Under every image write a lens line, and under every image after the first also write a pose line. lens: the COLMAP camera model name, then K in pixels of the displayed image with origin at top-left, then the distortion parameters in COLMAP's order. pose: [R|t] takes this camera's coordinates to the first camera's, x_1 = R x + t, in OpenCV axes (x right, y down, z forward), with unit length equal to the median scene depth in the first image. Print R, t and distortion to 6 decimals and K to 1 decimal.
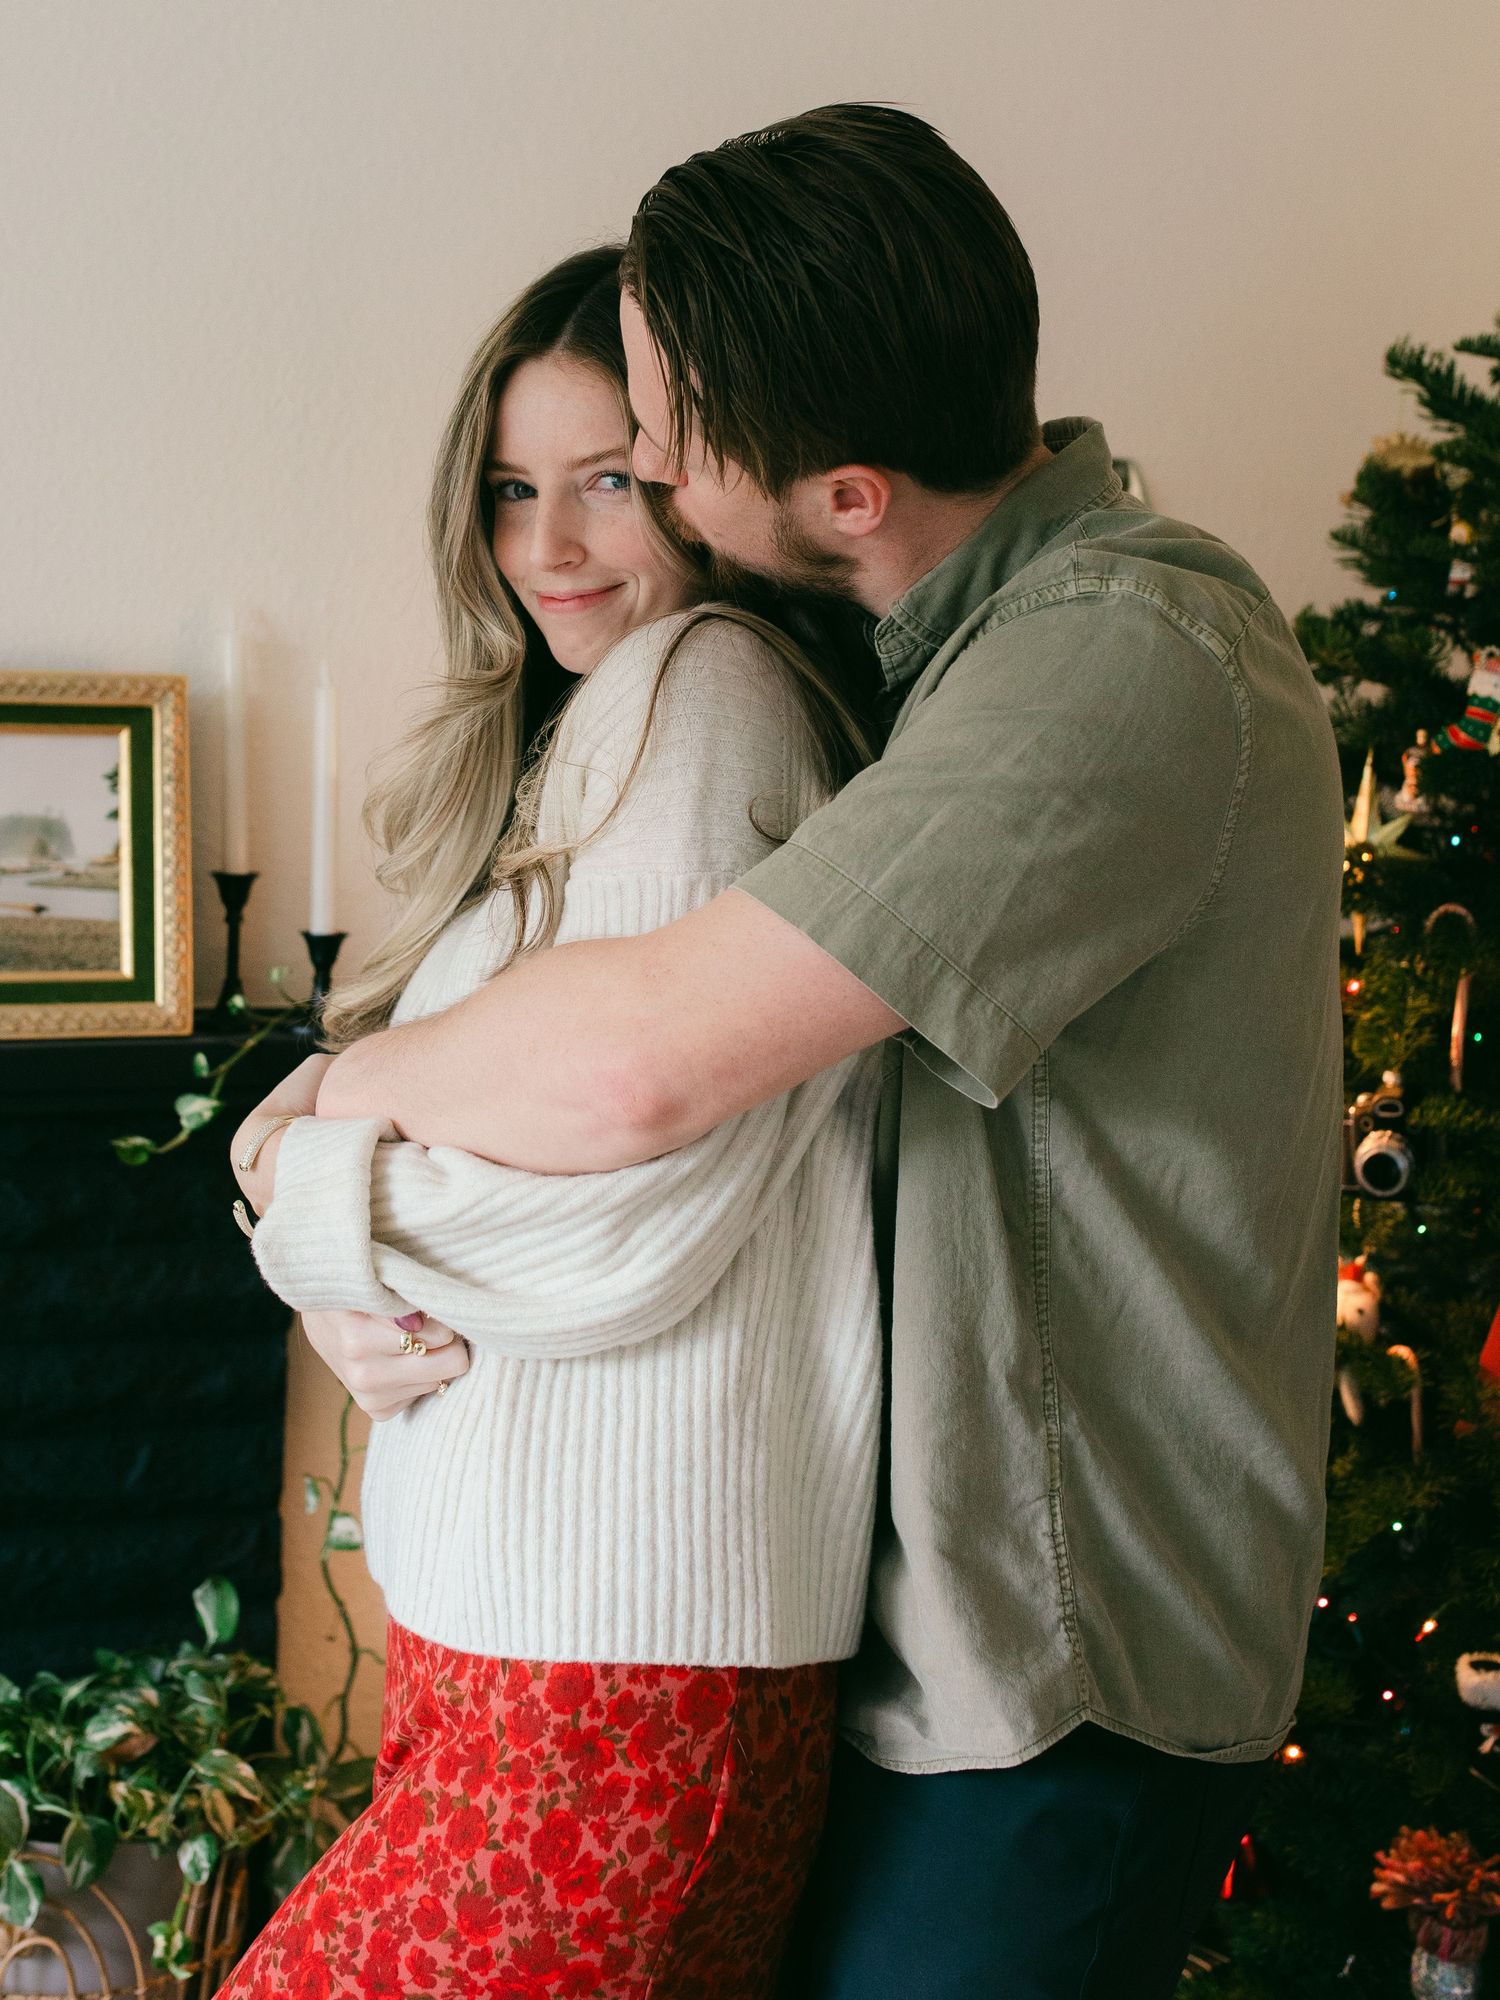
lens RADIAL K [[2584.4, 0, 680.6], [0, 2584.4, 793.2], [0, 0, 1]] dist [0.000749, 0.000000]
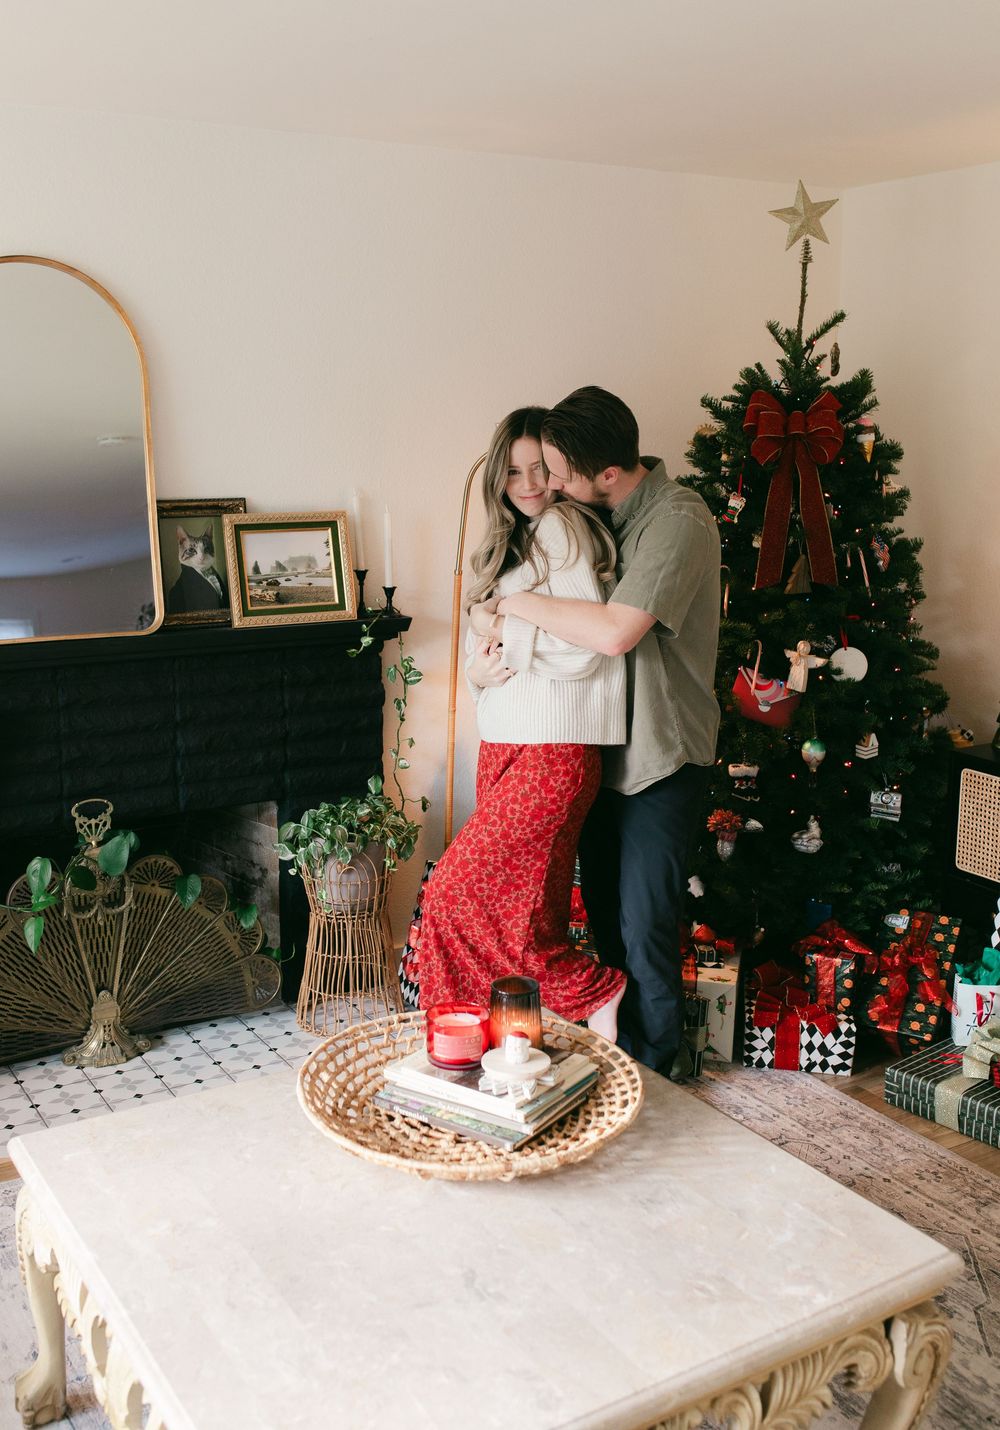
lens RADIAL K [[1603.6, 0, 443.6], [0, 1603.6, 621.3], [0, 0, 1]] dist [-0.006845, 0.000000]
pose [[0.993055, -0.058153, 0.102276, -0.291303], [0.046128, 0.992149, 0.116245, -0.140641], [-0.108233, -0.110720, 0.987941, -1.071593]]
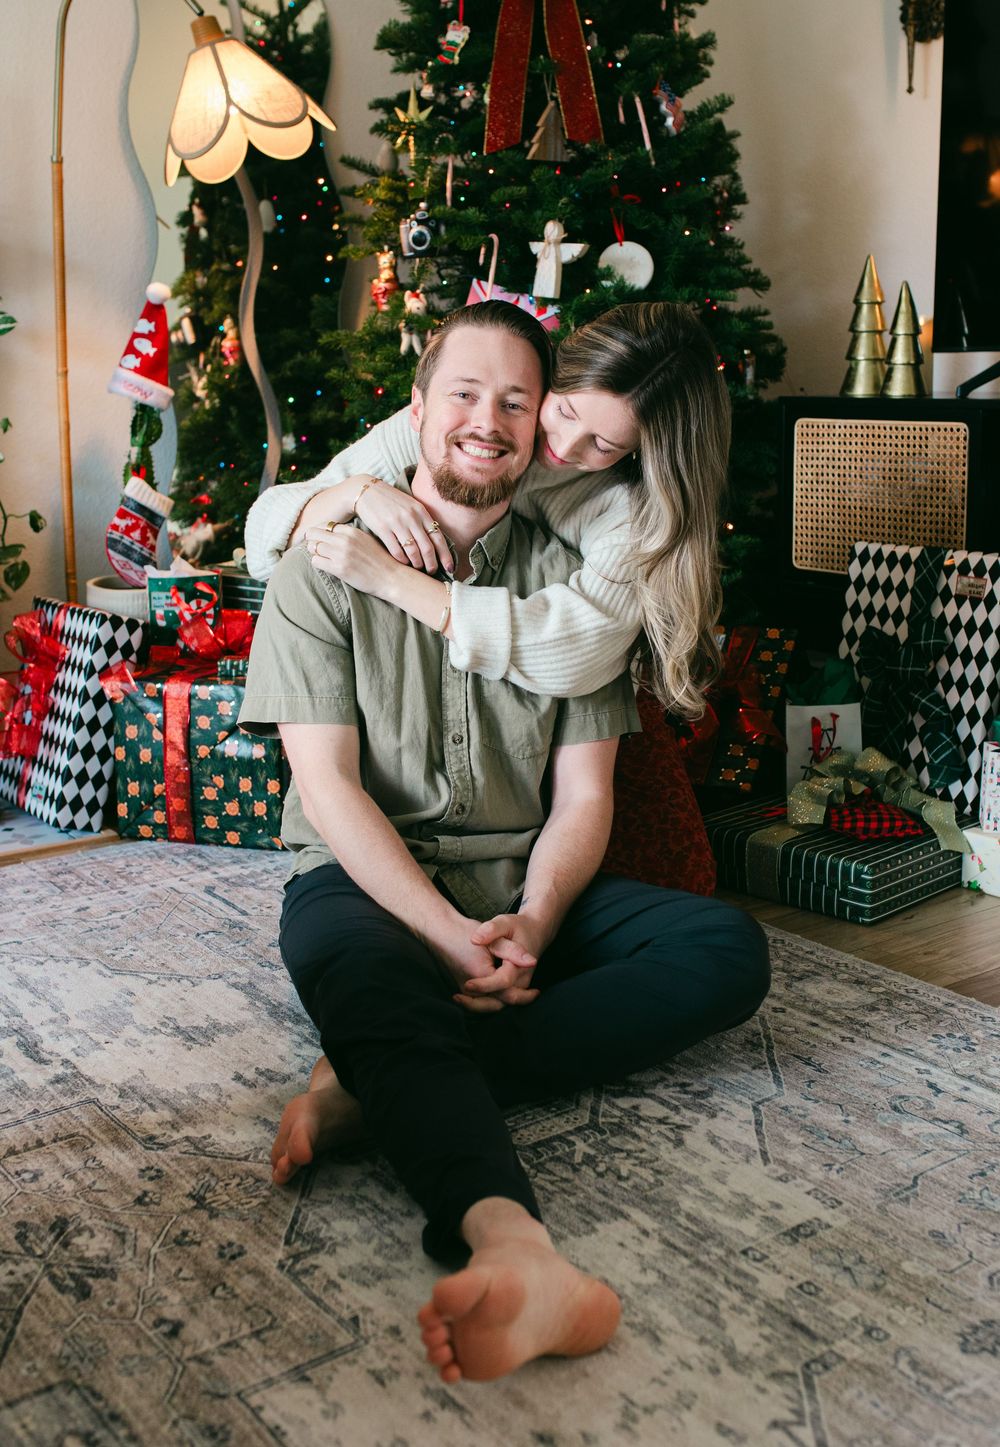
lens RADIAL K [[1732.6, 0, 554.1], [0, 1732.6, 674.8], [0, 0, 1]] dist [0.000844, 0.000000]
pose [[0.976791, -0.096301, 0.191326, 0.040681], [0.069322, 0.987289, 0.143021, 0.303890], [-0.202668, -0.126438, 0.971051, -0.618235]]
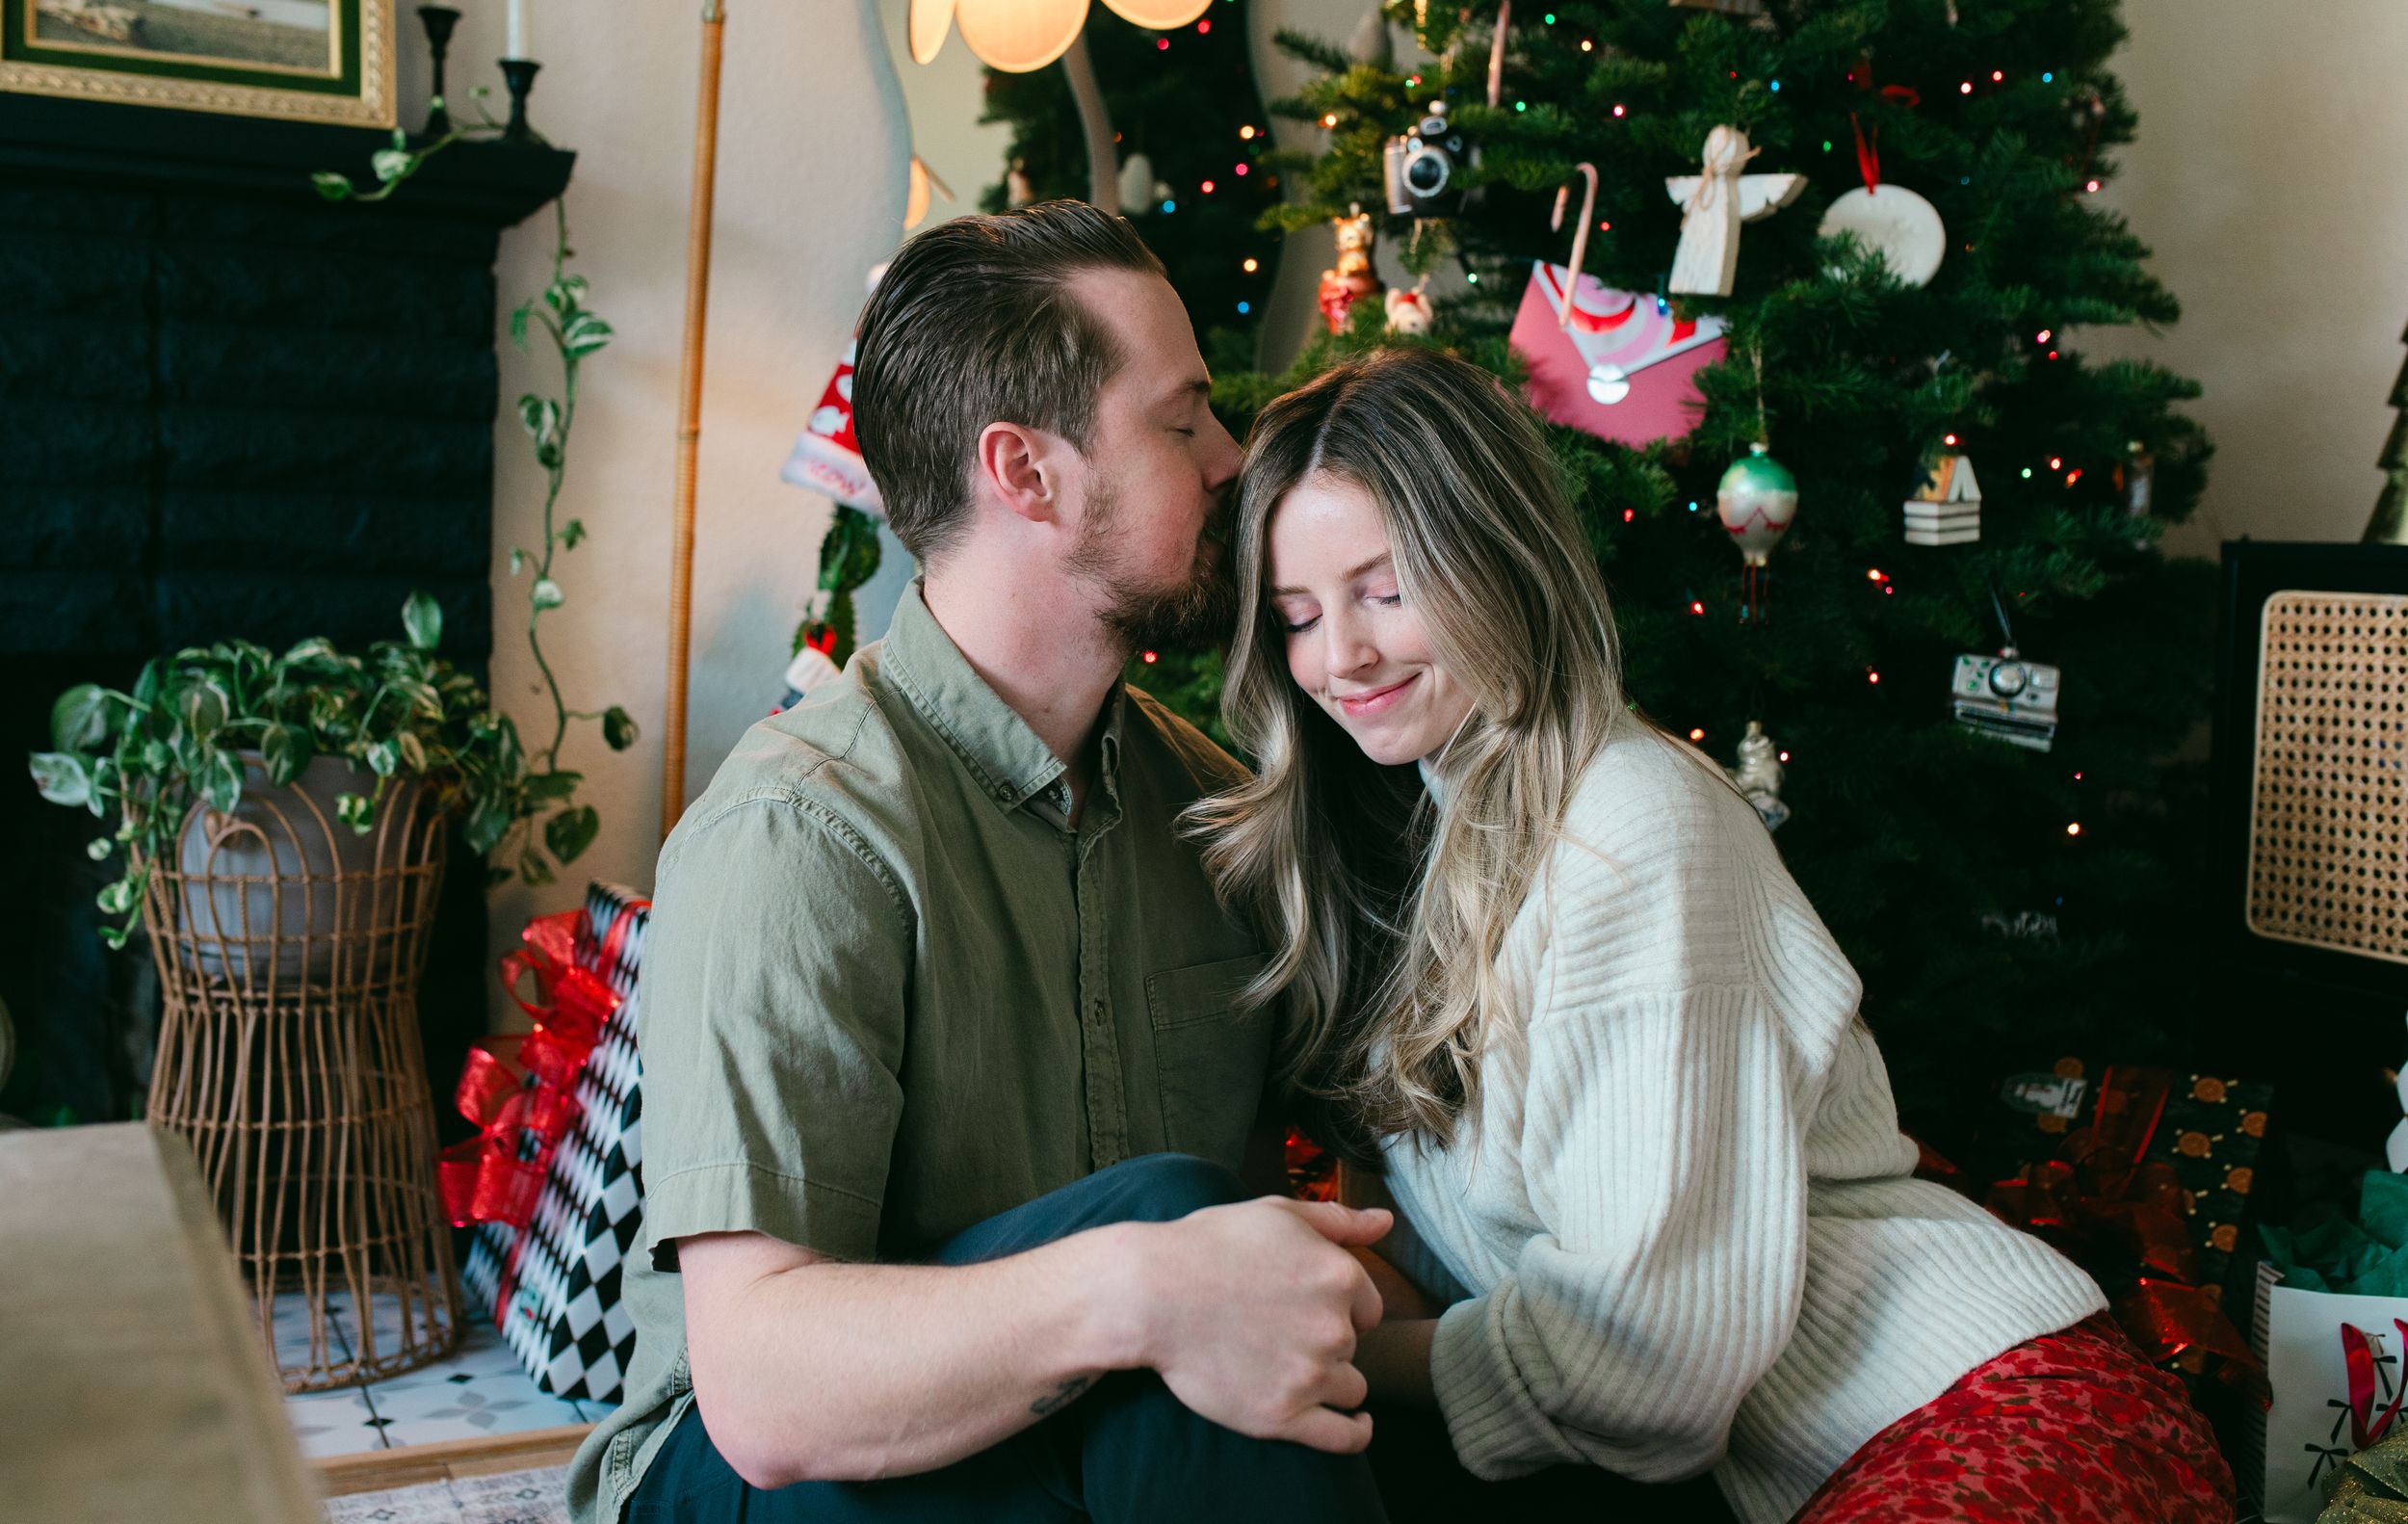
lens RADIAL K [[2461.1, 0, 1138.8], [0, 2461.1, 664.7], [0, 0, 1]] dist [0.009322, 0.000000]
pose [[0.999651, -0.017222, 0.020037, 0.110990], [0.017221, 0.999852, 0.000246, 0.334548], [-0.020038, 0.000099, 0.999799, -0.083565]]
